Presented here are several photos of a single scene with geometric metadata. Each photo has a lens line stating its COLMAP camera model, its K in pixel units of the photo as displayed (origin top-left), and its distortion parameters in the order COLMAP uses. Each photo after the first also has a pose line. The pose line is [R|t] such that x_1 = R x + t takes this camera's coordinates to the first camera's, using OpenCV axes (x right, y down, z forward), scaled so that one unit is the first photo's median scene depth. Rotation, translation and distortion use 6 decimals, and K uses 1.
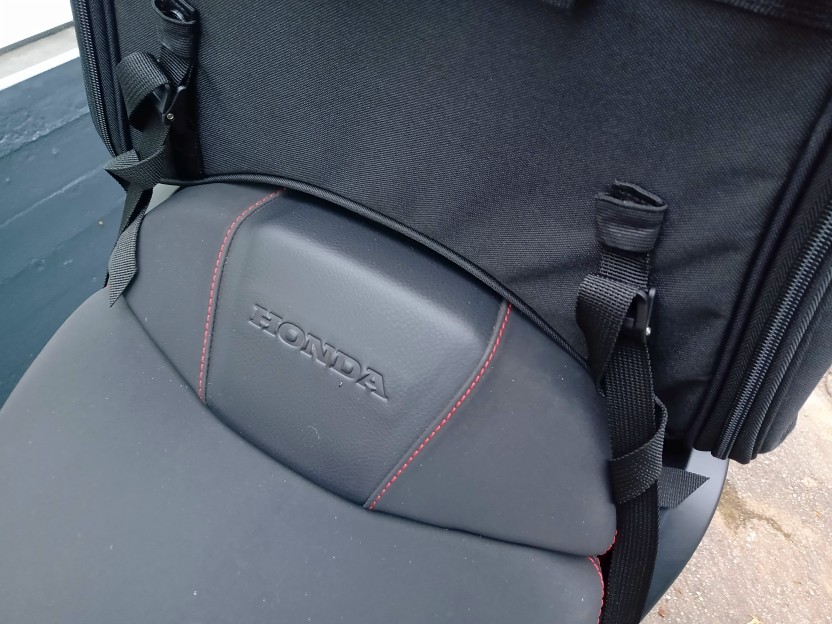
lens RADIAL K [[634.5, 0, 420.2], [0, 634.5, 311.5], [0, 0, 1]] dist [-0.014118, -0.007128]
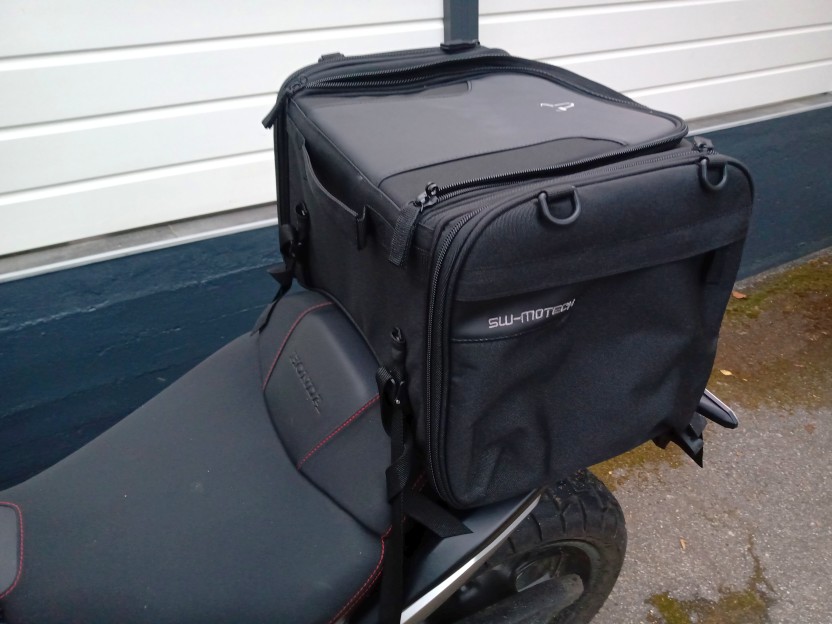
lens RADIAL K [[634.5, 0, 420.2], [0, 634.5, 311.5], [0, 0, 1]] dist [-0.014118, -0.007128]
pose [[0.855221, 0.251585, -0.453102, 0.977772], [-0.343819, 0.929600, -0.132791, 0.002884], [0.387795, 0.269351, 0.881513, -0.650105]]
